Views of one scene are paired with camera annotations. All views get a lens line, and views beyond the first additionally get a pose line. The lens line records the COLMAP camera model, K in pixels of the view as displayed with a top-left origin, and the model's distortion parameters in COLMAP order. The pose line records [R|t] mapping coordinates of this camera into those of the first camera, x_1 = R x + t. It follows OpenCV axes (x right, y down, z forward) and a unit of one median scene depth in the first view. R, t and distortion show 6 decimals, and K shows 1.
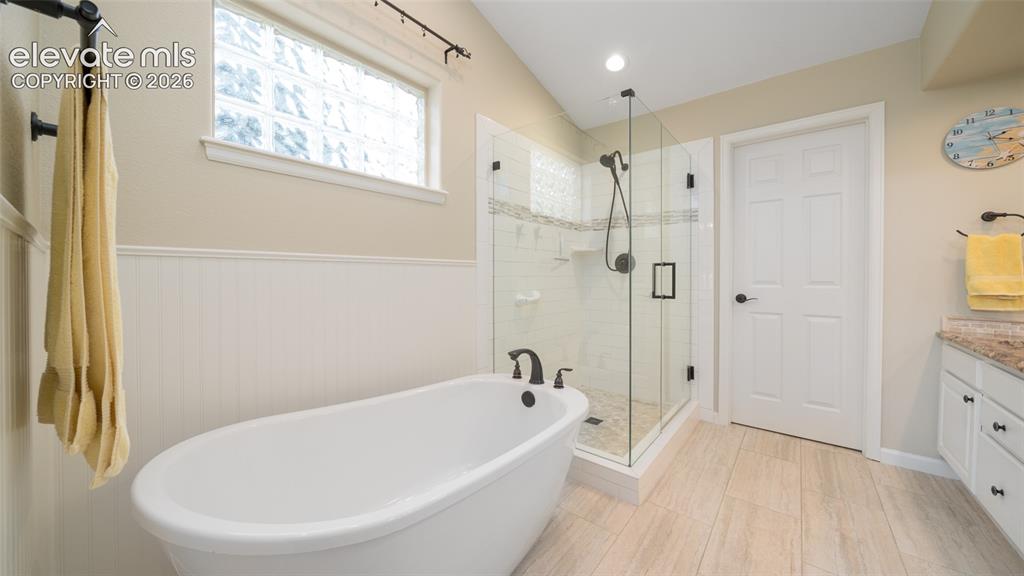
lens RADIAL K [[352.4, 0, 507.7], [0, 352.4, 280.5], [0, 0, 1]] dist [-0.022216, 0.001465]
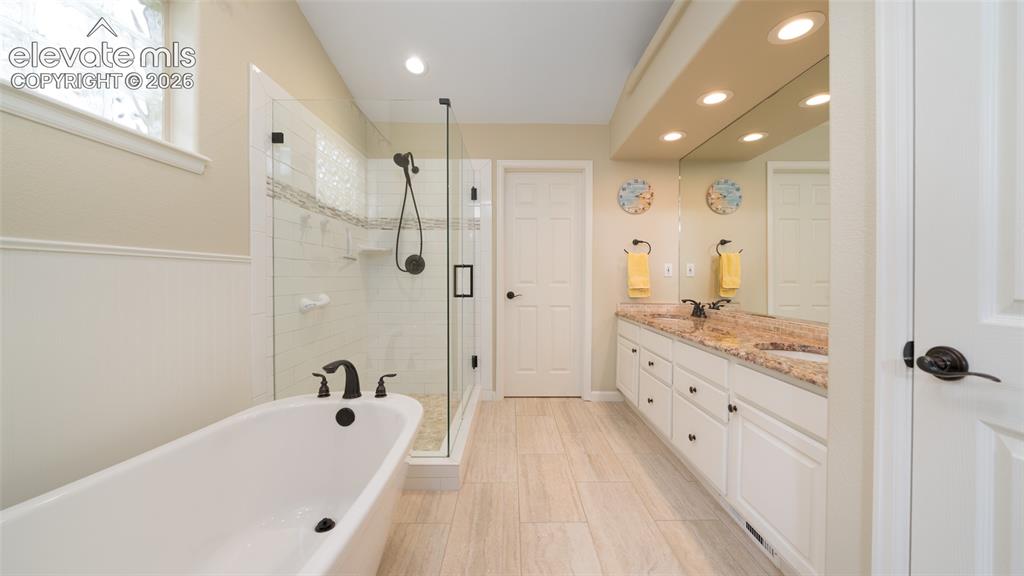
lens RADIAL K [[352.4, 0, 512.1], [0, 352.4, 284.0], [0, 0, 1]] dist [-0.022216, 0.001465]
pose [[0.754453, -0.010058, 0.656277, -0.173274], [0.006494, 0.999948, 0.007860, 0.002355], [-0.656322, -0.001668, 0.754479, 0.065687]]
